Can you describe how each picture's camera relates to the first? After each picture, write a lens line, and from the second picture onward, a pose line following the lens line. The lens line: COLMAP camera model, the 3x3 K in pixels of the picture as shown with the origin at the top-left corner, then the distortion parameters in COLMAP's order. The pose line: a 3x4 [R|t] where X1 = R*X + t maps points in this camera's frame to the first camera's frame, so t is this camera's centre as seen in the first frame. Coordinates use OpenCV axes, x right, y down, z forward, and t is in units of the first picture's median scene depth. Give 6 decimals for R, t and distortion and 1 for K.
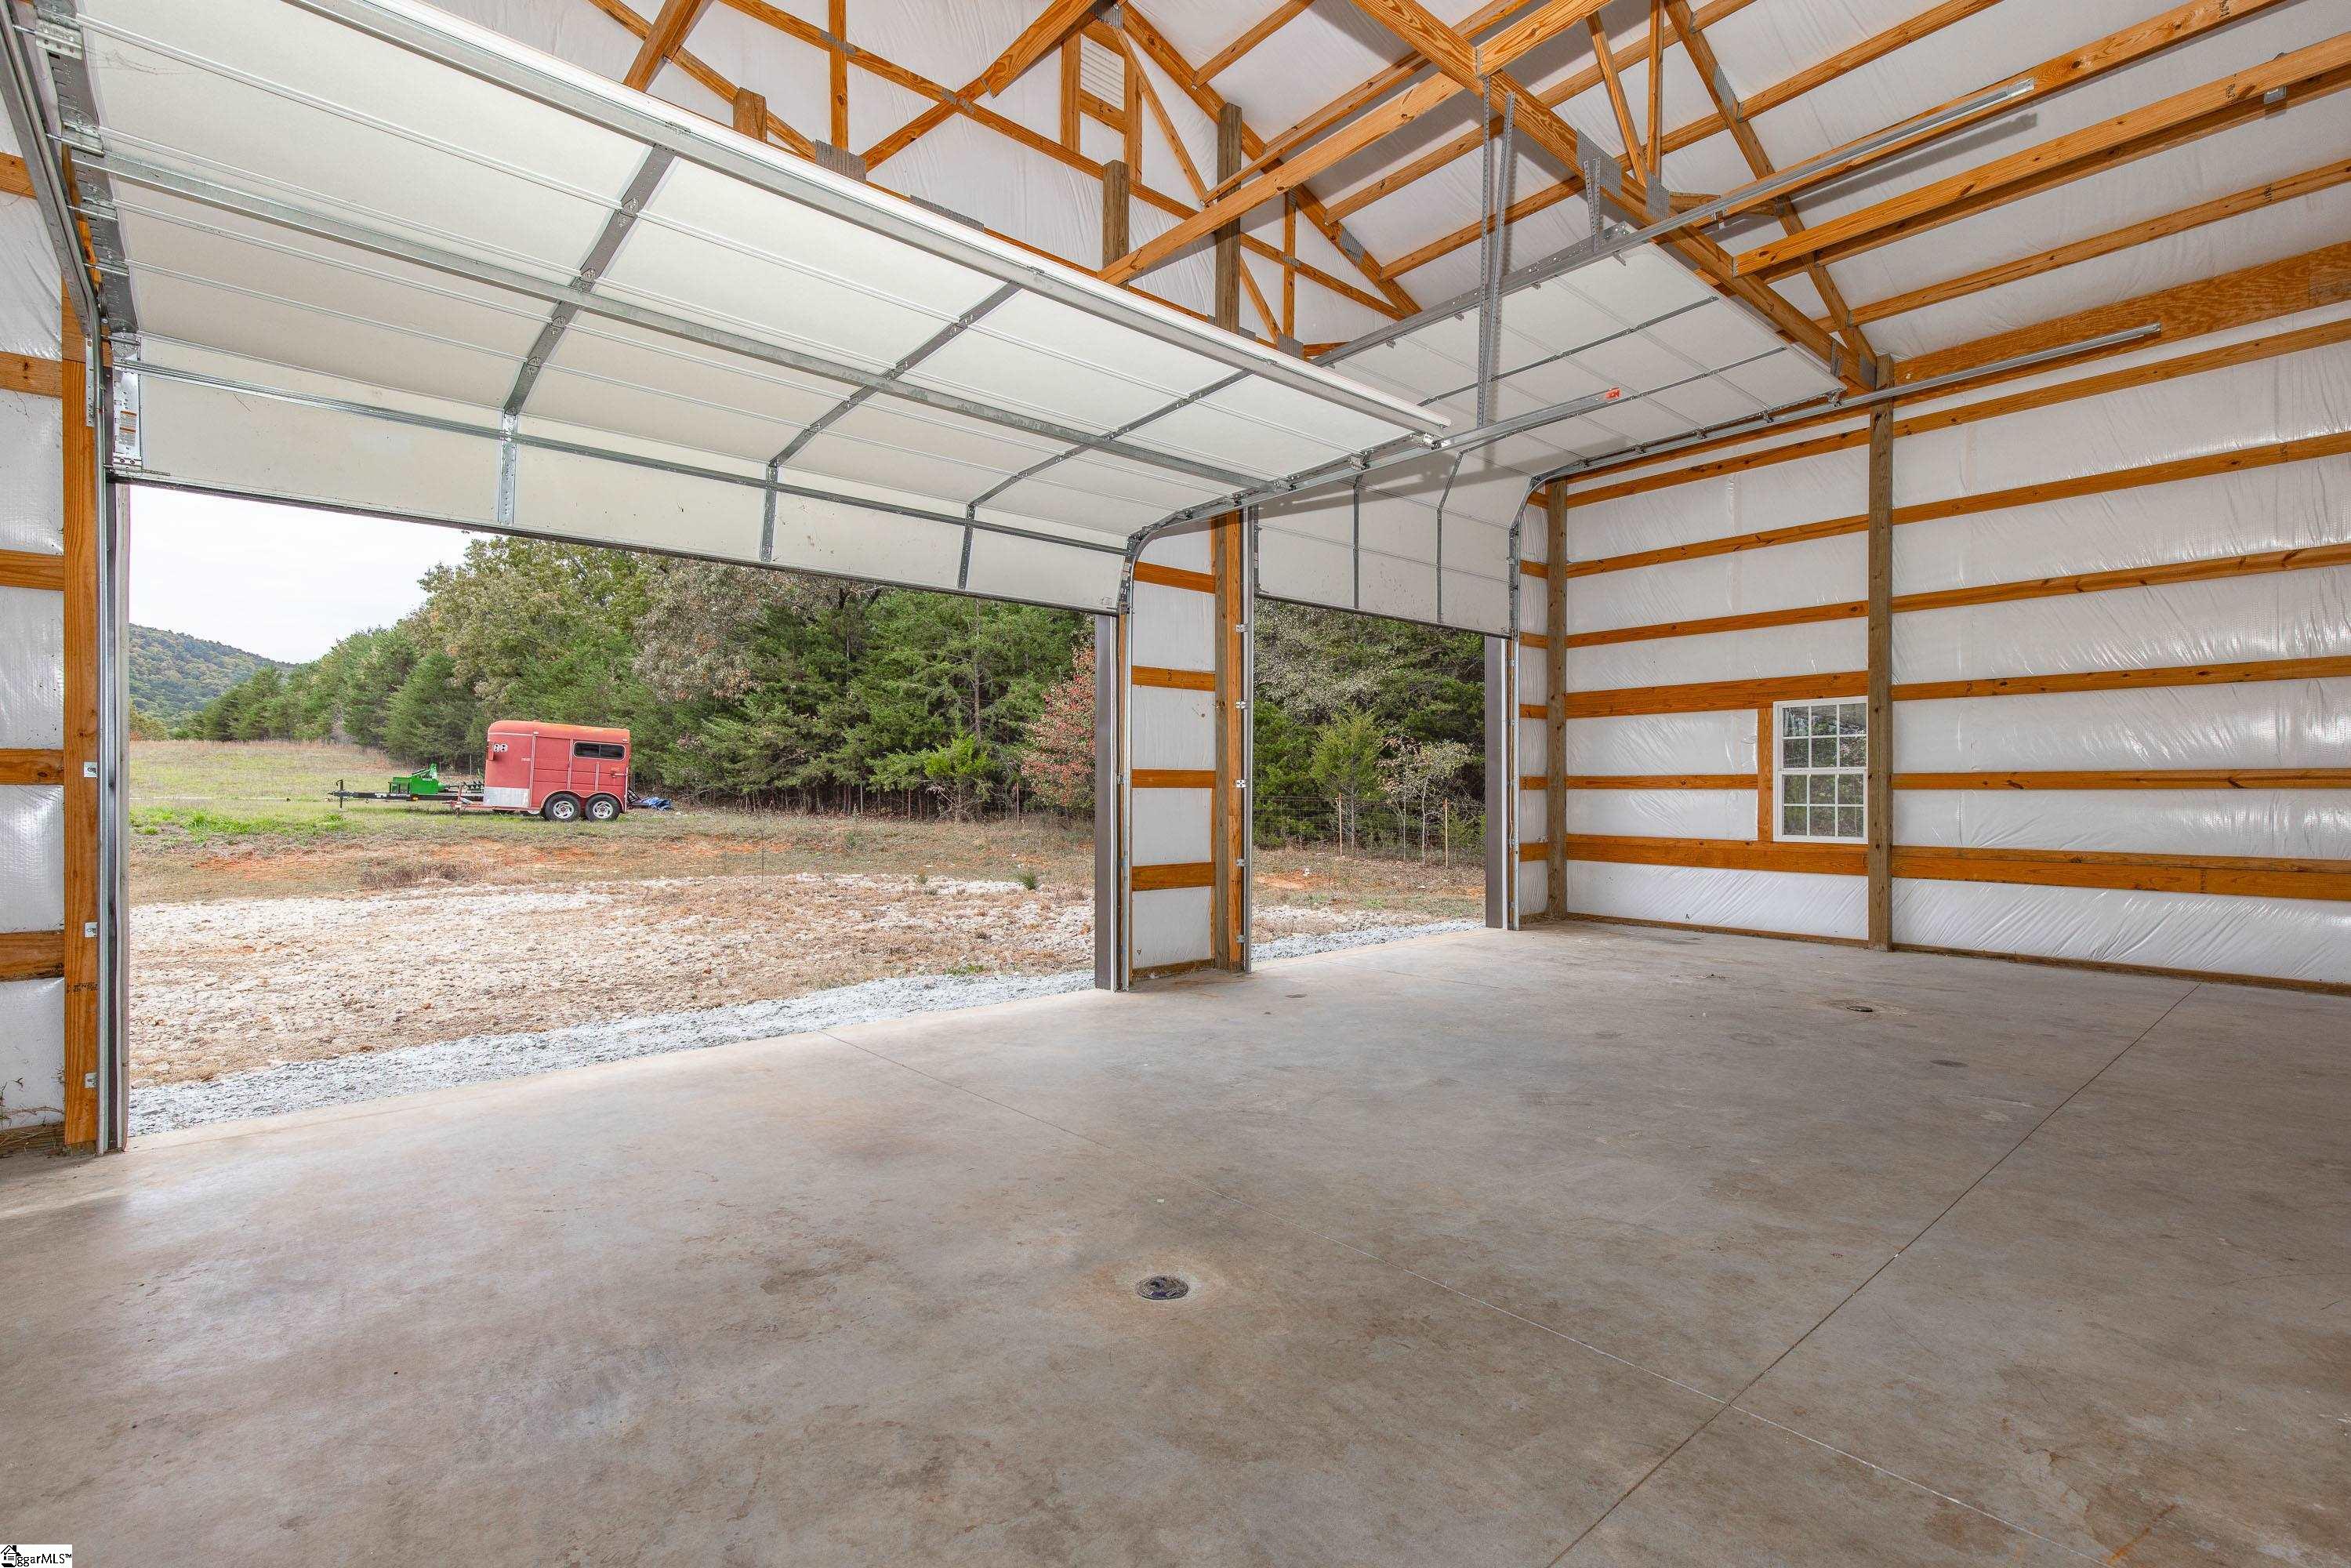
lens RADIAL K [[1060.6, 0, 1191.4], [0, 1060.6, 794.5], [0, 0, 1]] dist [0.009368, -0.000244]
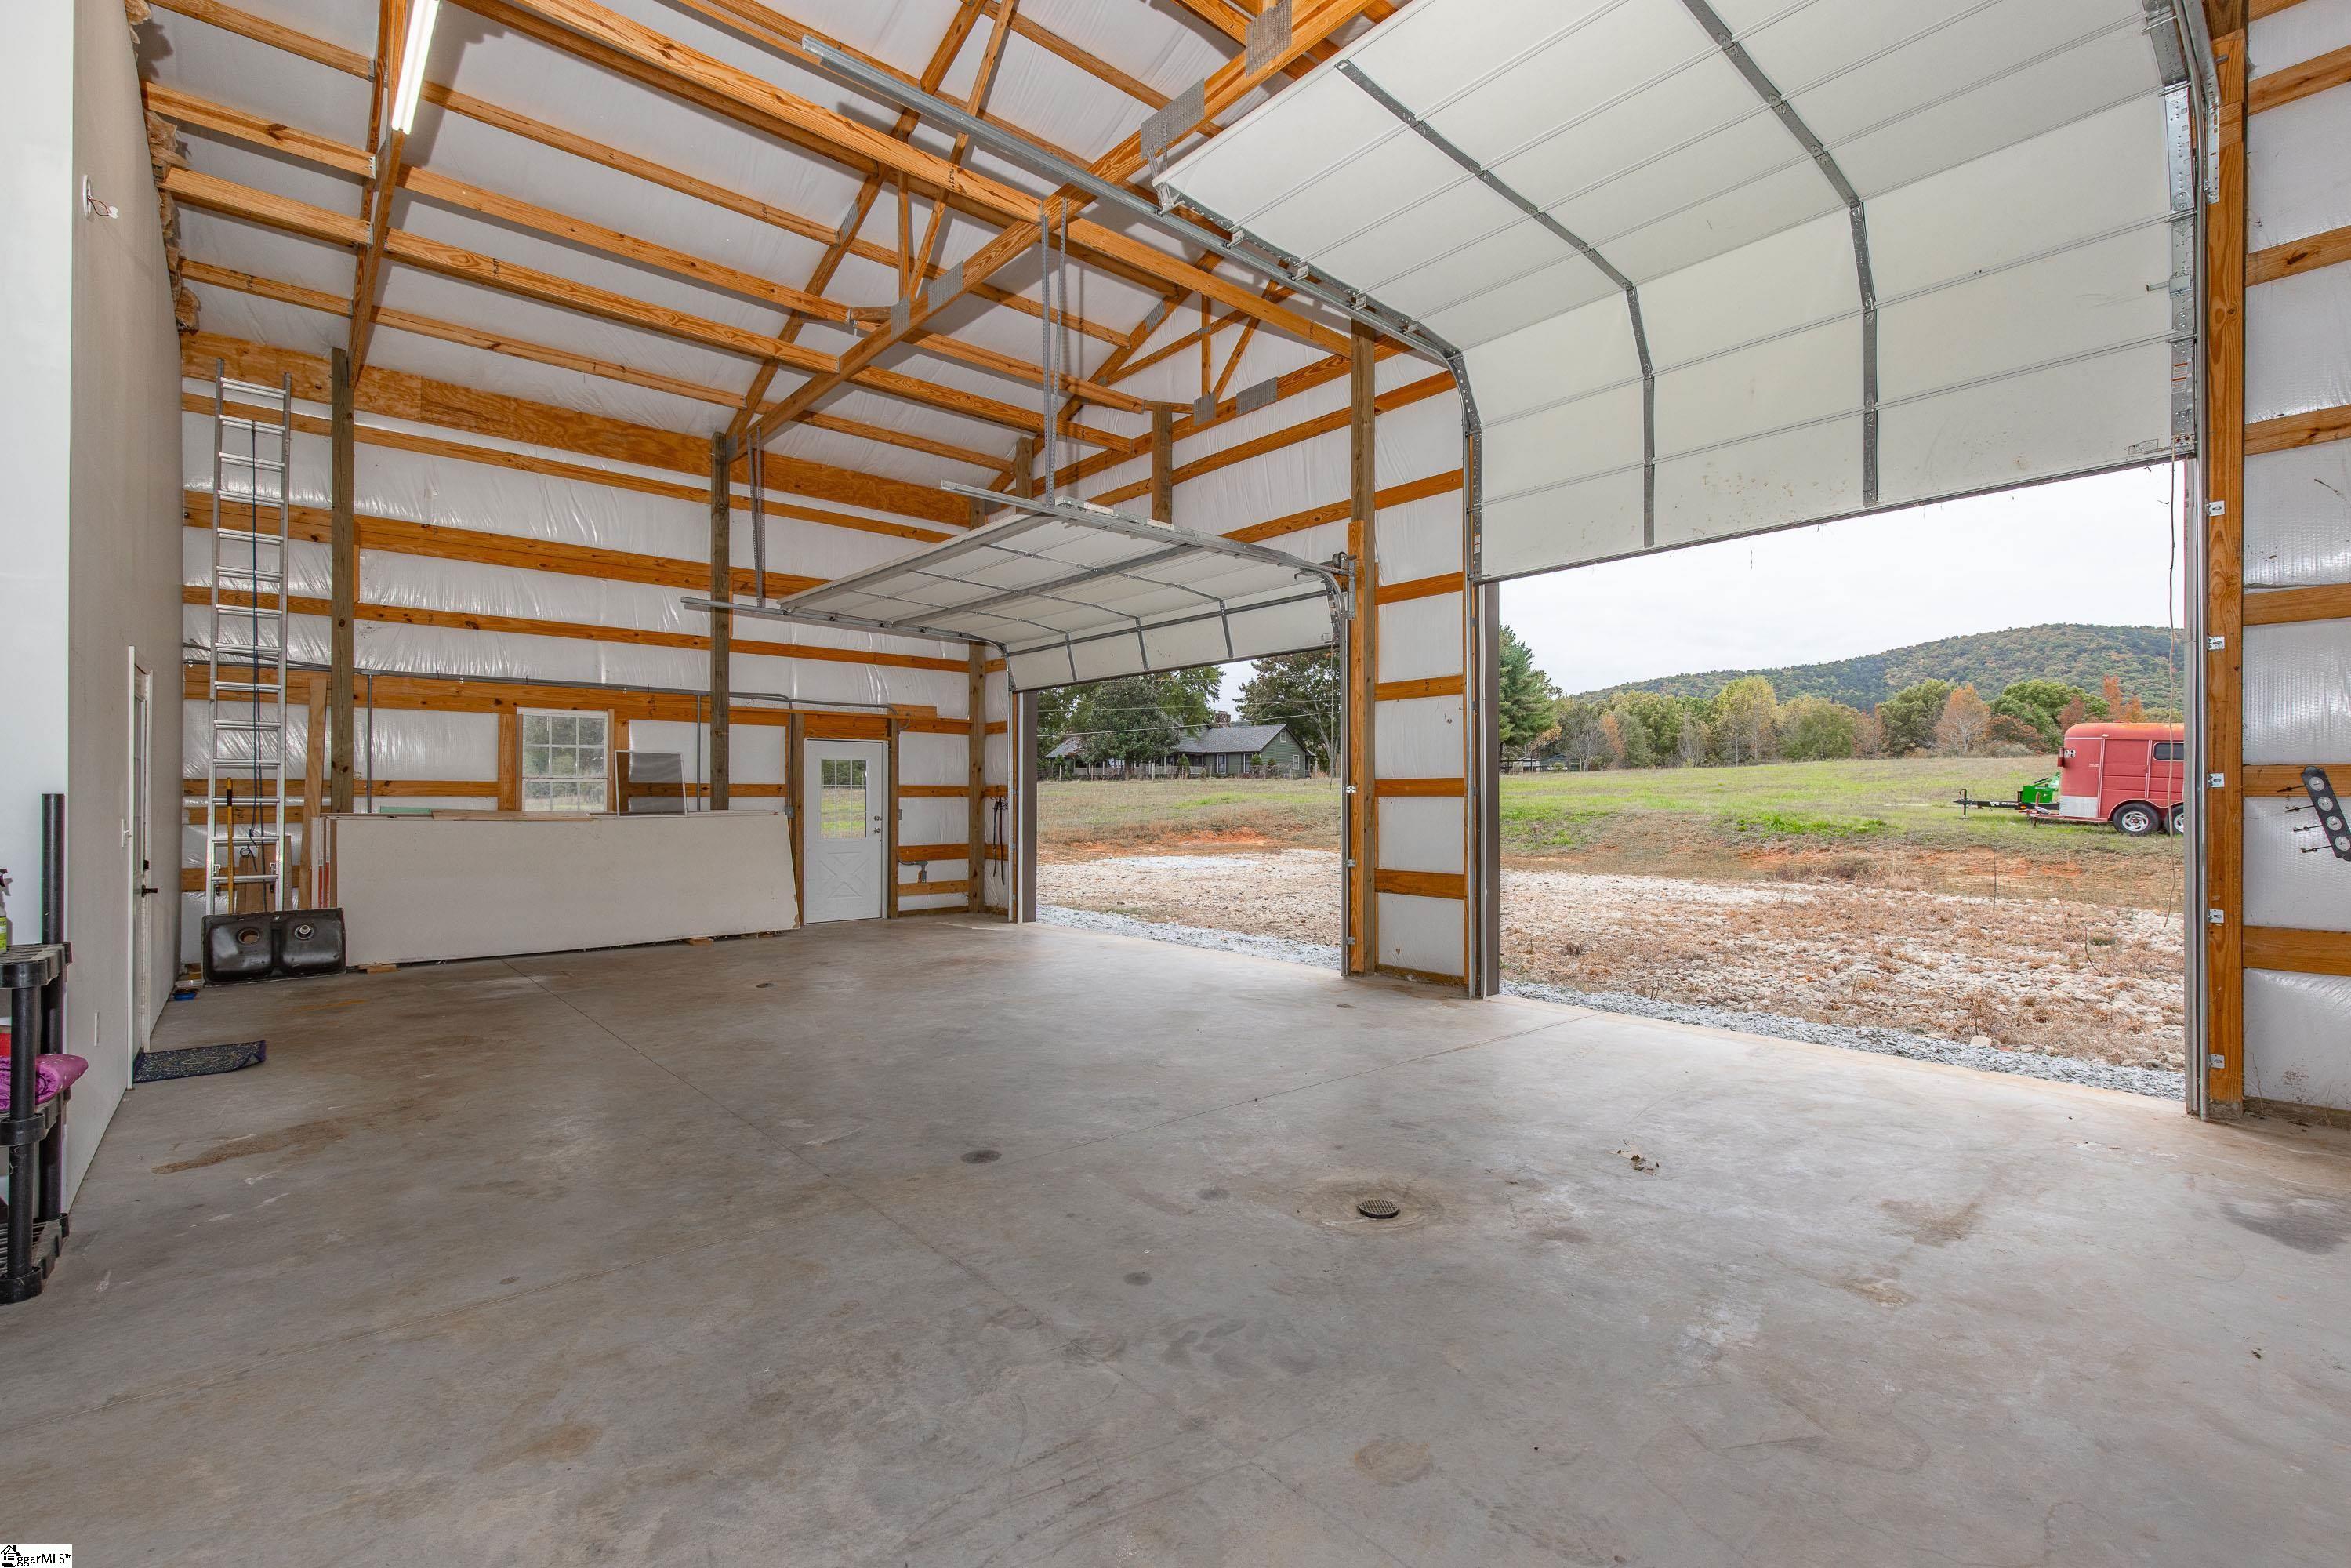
lens RADIAL K [[1060.6, 0, 1191.4], [0, 1060.6, 794.5], [0, 0, 1]] dist [0.009368, -0.000244]
pose [[-0.005886, -0.001674, -0.999981, 0.978960], [-0.006192, 0.999979, -0.001637, -0.004774], [0.999964, 0.006182, -0.005896, 0.769081]]
